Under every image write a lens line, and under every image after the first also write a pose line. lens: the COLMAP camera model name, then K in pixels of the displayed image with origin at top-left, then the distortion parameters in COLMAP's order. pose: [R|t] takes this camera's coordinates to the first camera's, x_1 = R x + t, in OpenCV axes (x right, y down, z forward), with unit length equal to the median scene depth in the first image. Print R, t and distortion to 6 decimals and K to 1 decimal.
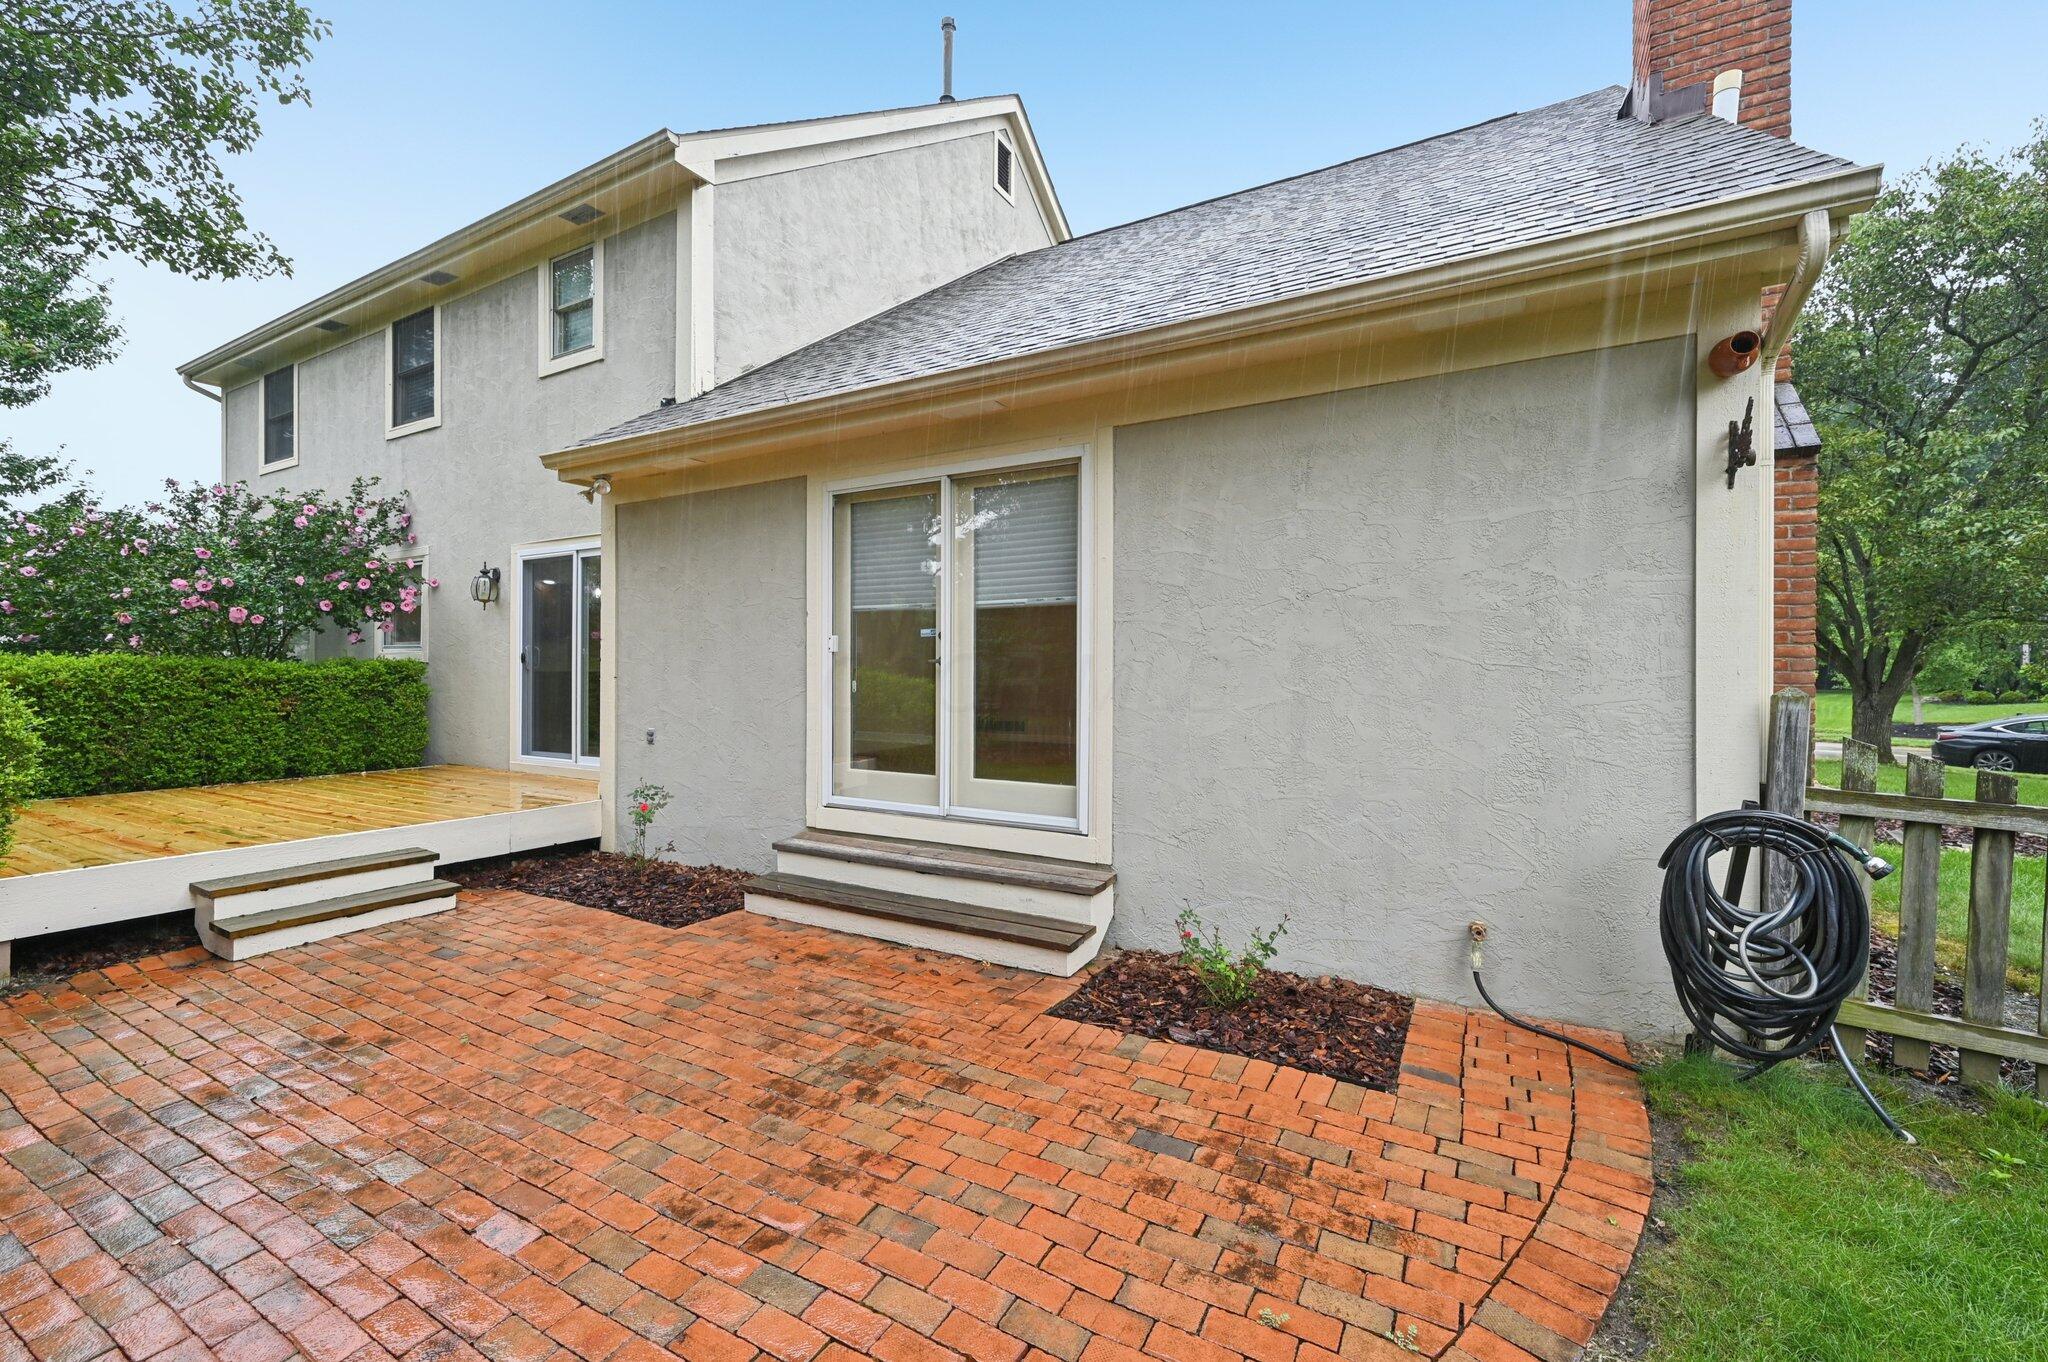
lens RADIAL K [[832.9, 0, 1024.7], [0, 832.9, 682.7], [0, 0, 1]] dist [-0.000594, -0.000274]
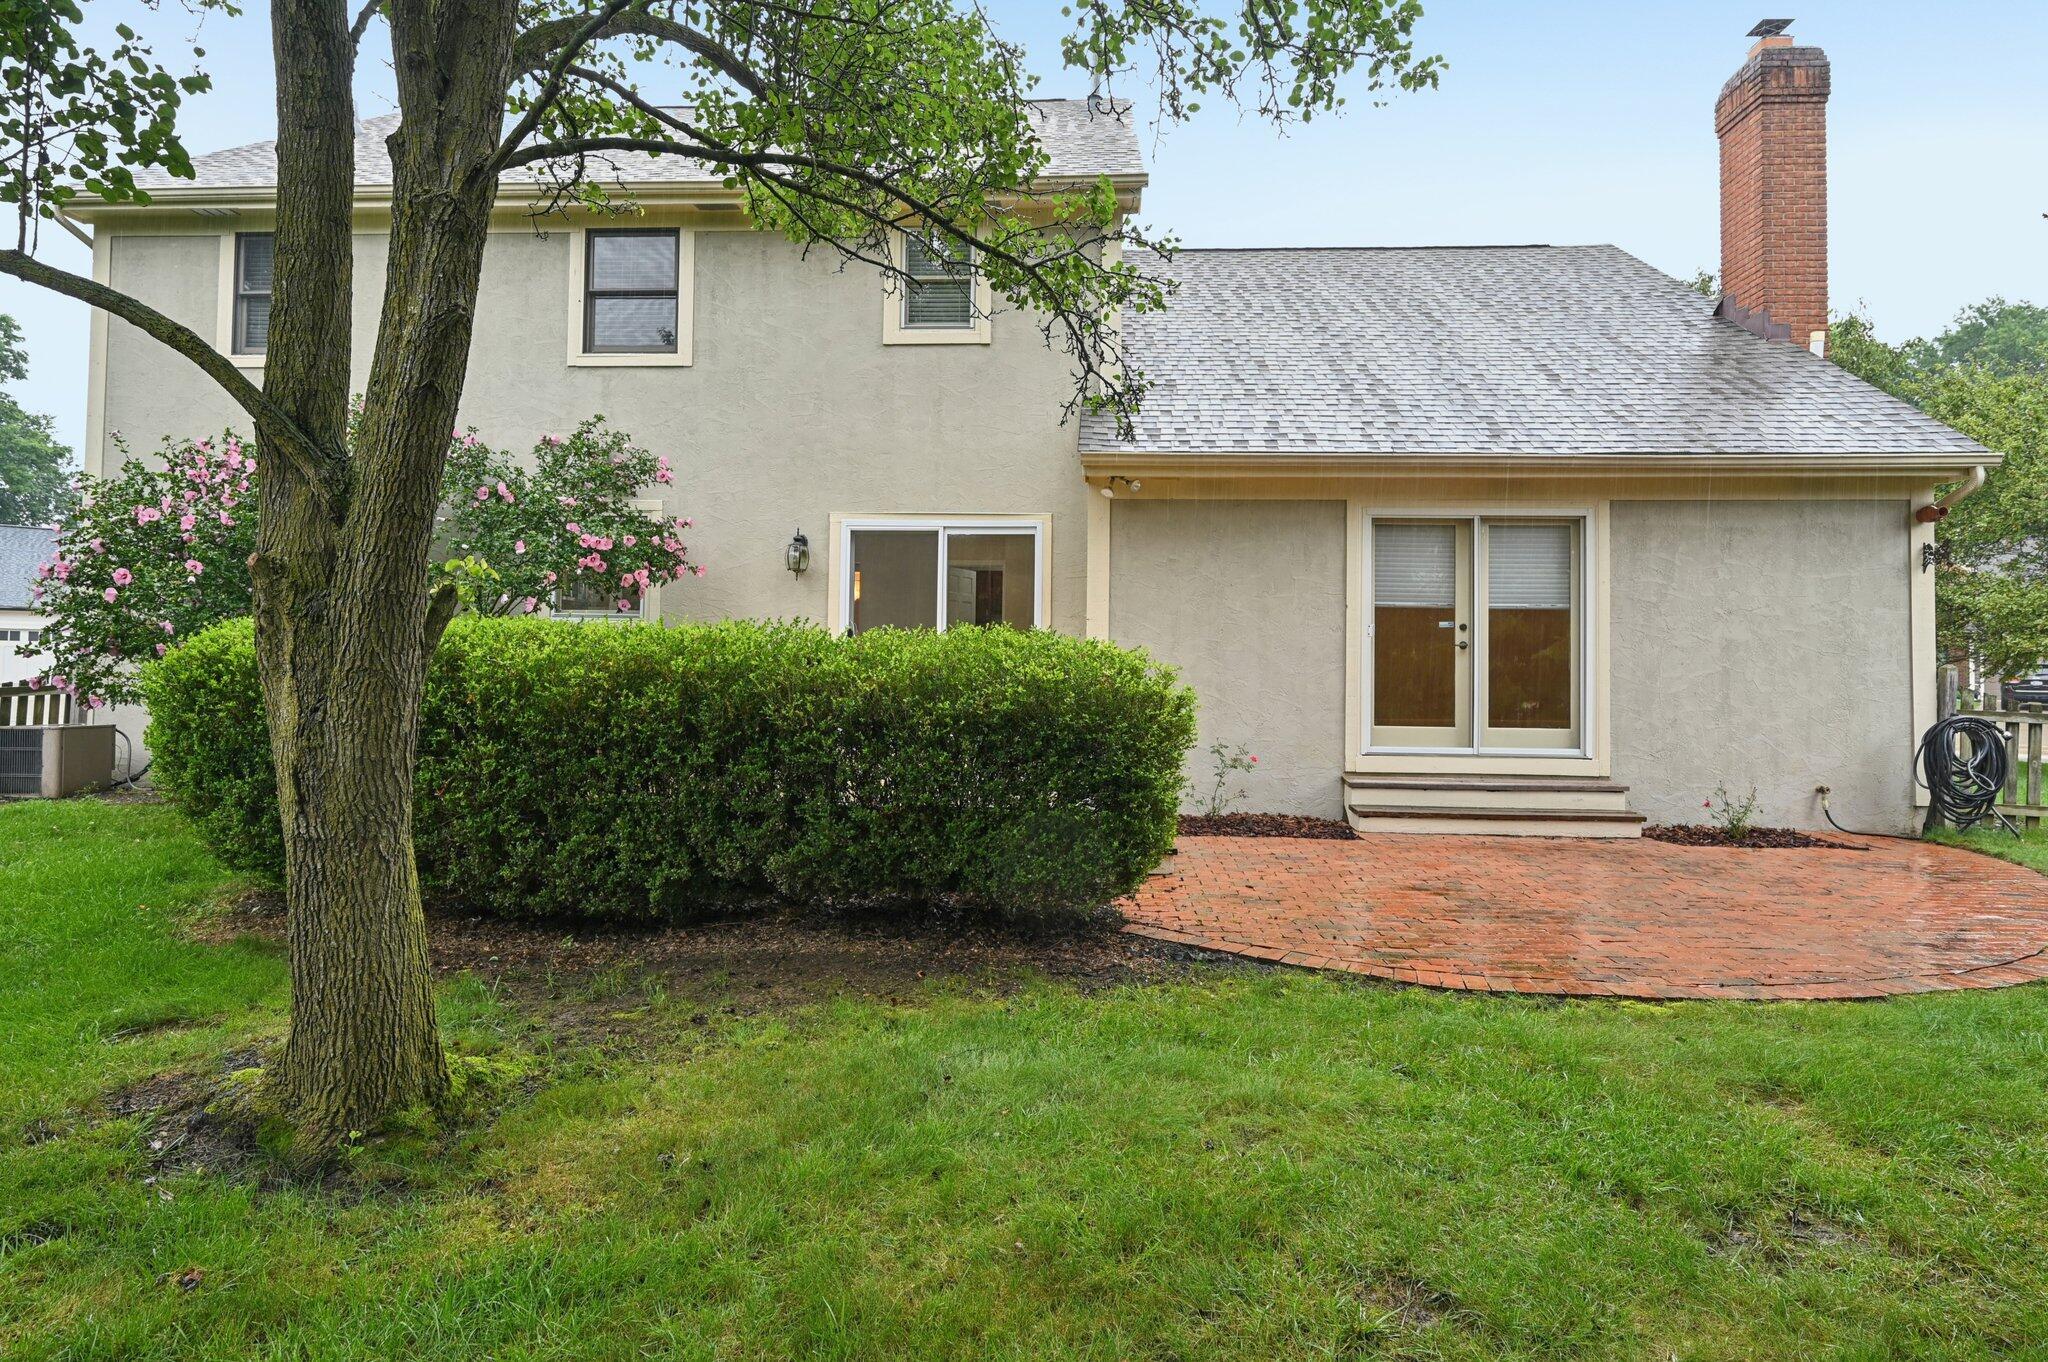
lens RADIAL K [[1055.2, 0, 1028.1], [0, 1055.2, 659.2], [0, 0, 1]] dist [-0.001836, 0.000317]
pose [[0.896233, 0.005481, 0.443549, -1.736520], [-0.003037, 0.999976, -0.006222, 0.011601], [-0.443572, 0.004229, 0.896229, -0.302400]]
